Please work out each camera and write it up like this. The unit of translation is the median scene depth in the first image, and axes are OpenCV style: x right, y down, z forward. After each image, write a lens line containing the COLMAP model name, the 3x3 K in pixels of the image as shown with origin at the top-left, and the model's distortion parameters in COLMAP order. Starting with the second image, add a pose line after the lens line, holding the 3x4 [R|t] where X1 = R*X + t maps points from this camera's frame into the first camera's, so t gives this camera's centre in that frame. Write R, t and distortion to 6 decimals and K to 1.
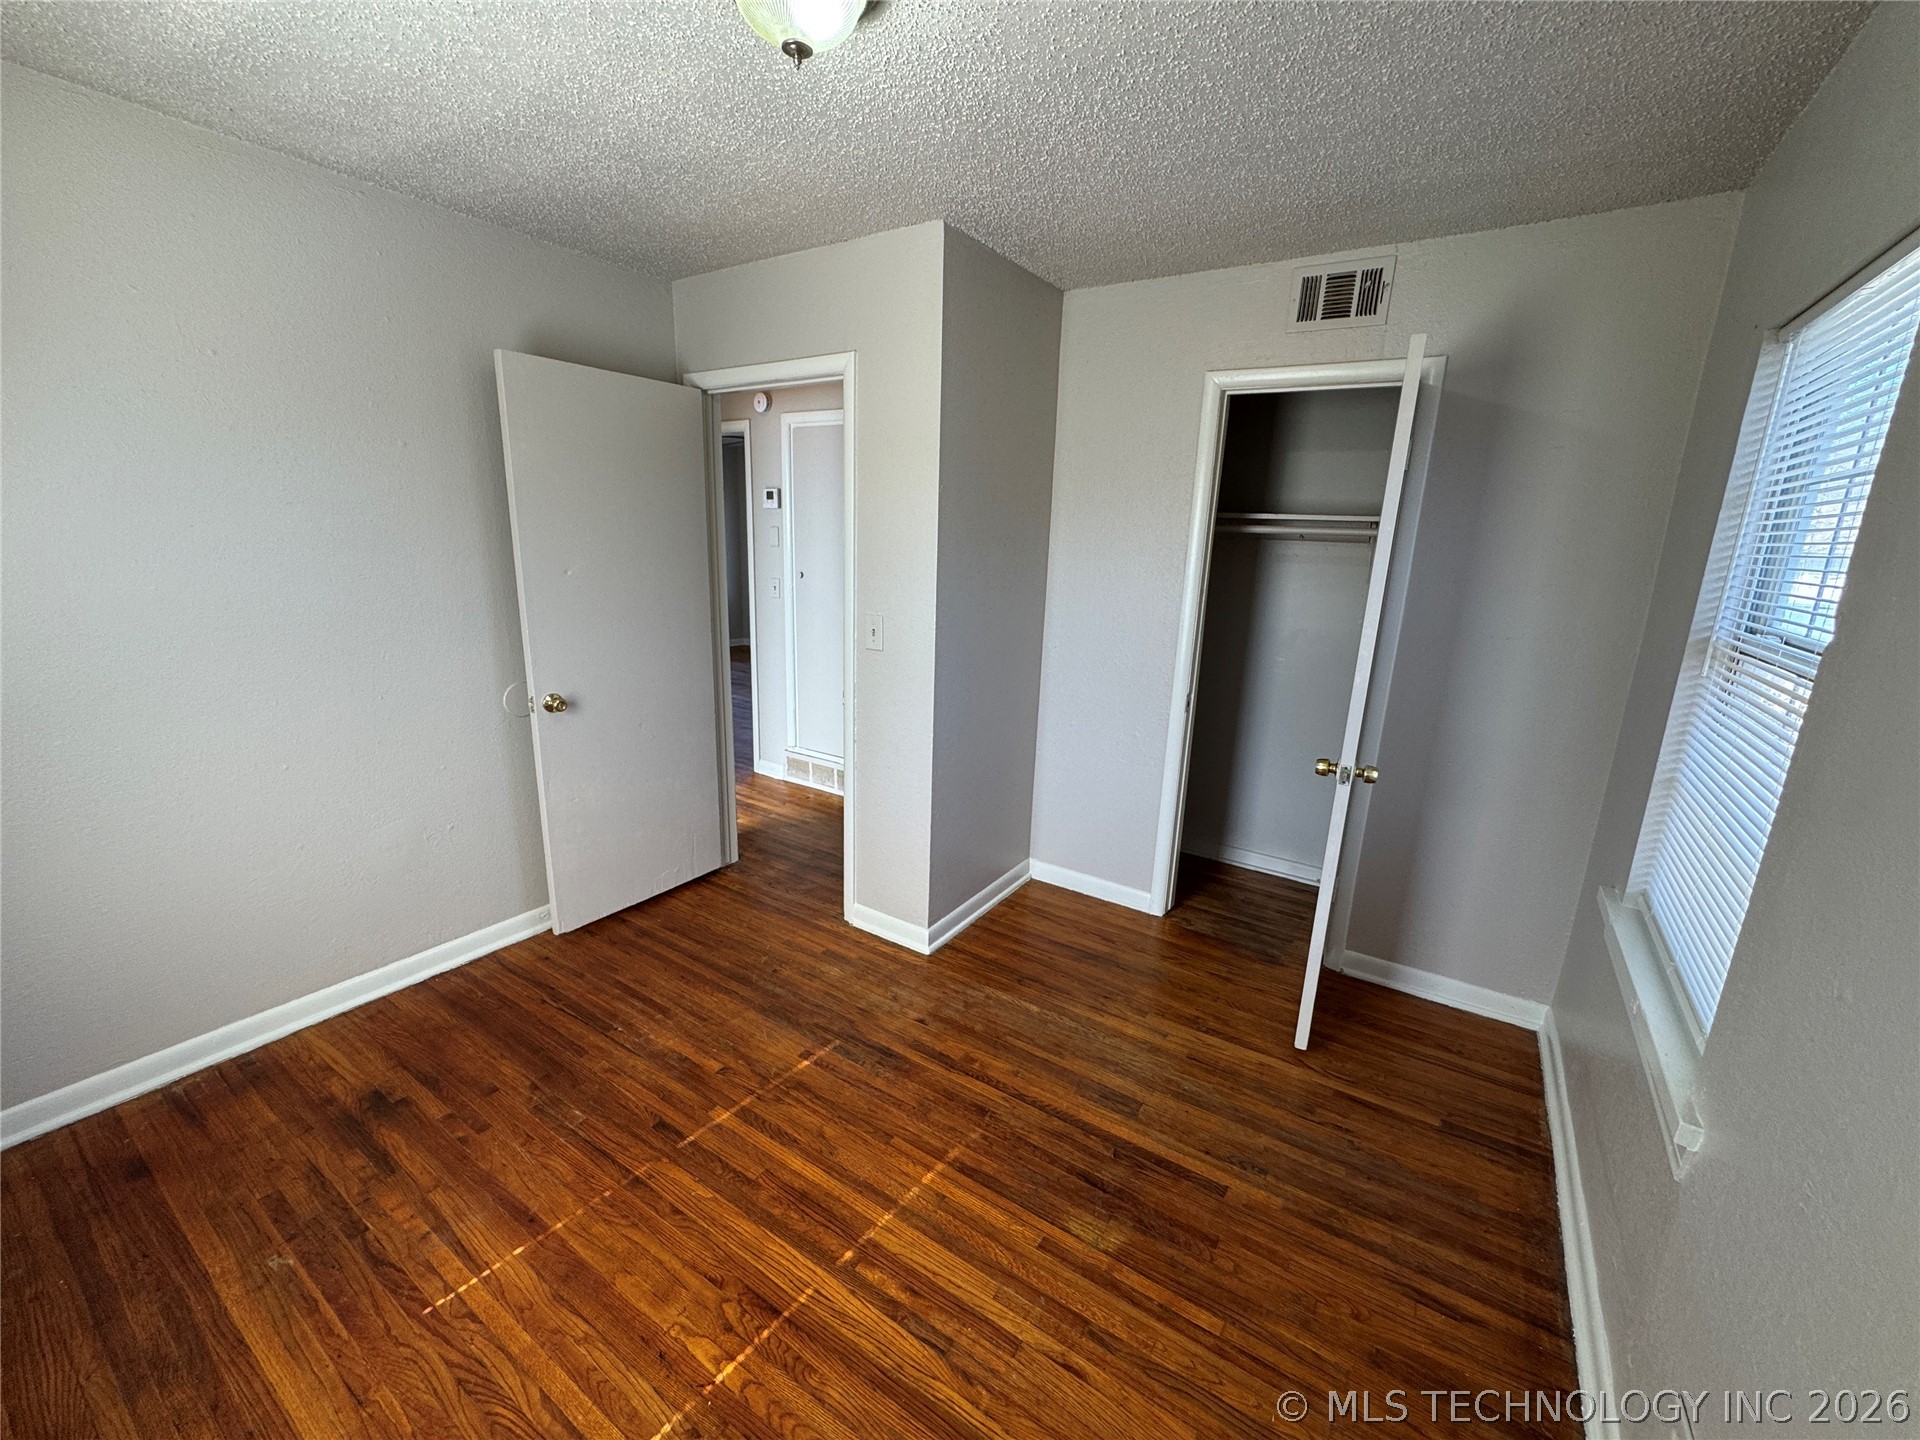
lens RADIAL K [[771.2, 0, 958.6], [0, 771.2, 723.9], [0, 0, 1]] dist [-0.003482, 0.001037]
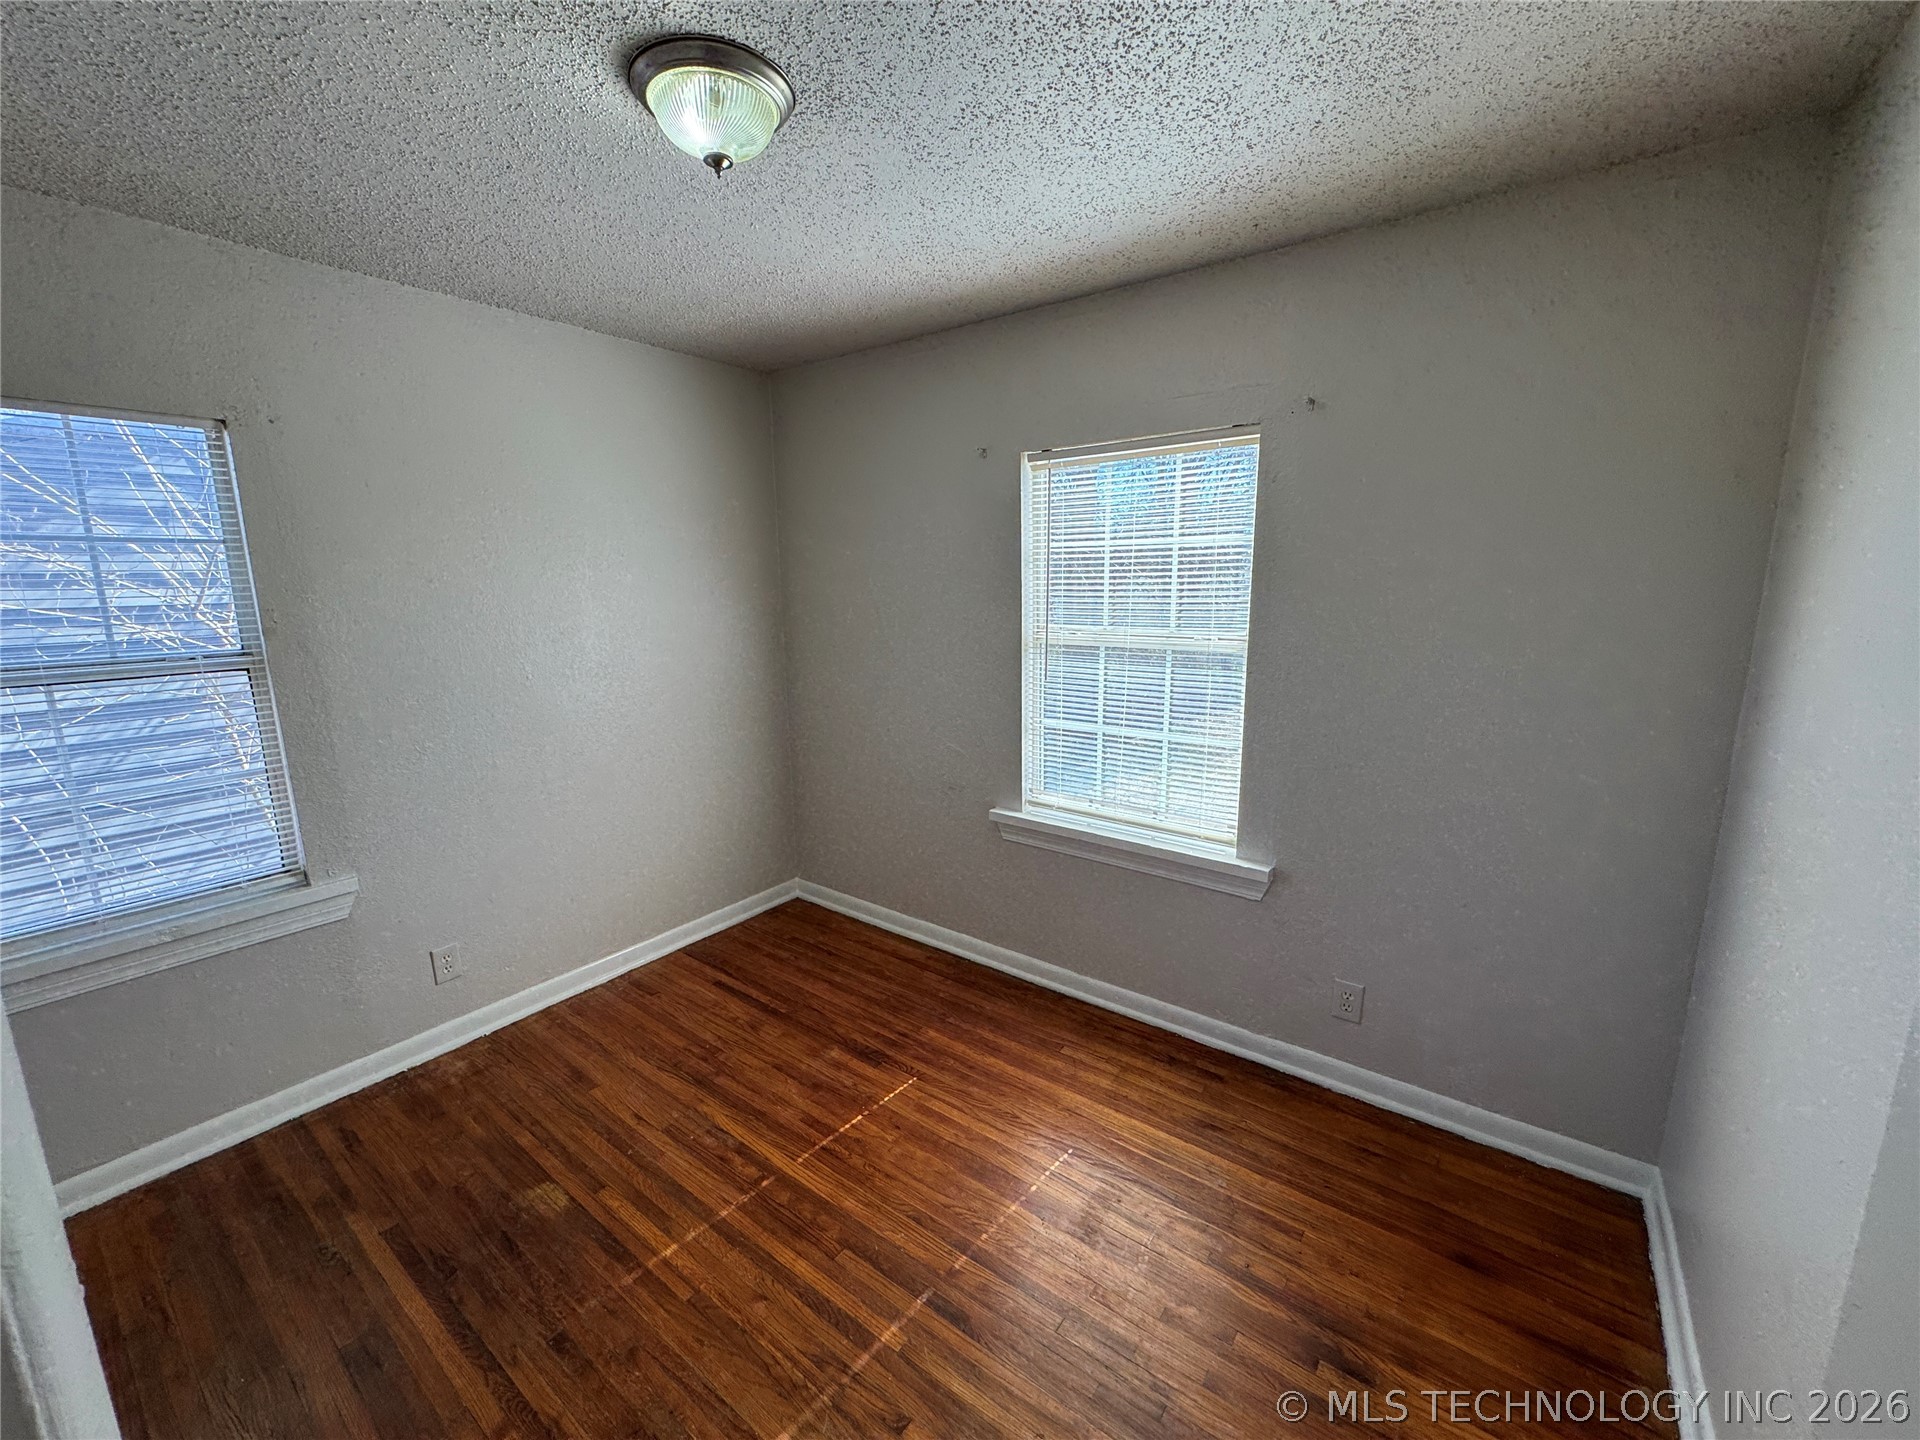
lens RADIAL K [[771.2, 0, 960.4], [0, 771.2, 726.1], [0, 0, 1]] dist [-0.003482, 0.001037]
pose [[-0.997960, -0.031171, 0.055713, -0.454915], [-0.005926, 0.914157, 0.405317, -0.428092], [-0.063565, 0.404160, -0.912477, 1.650326]]
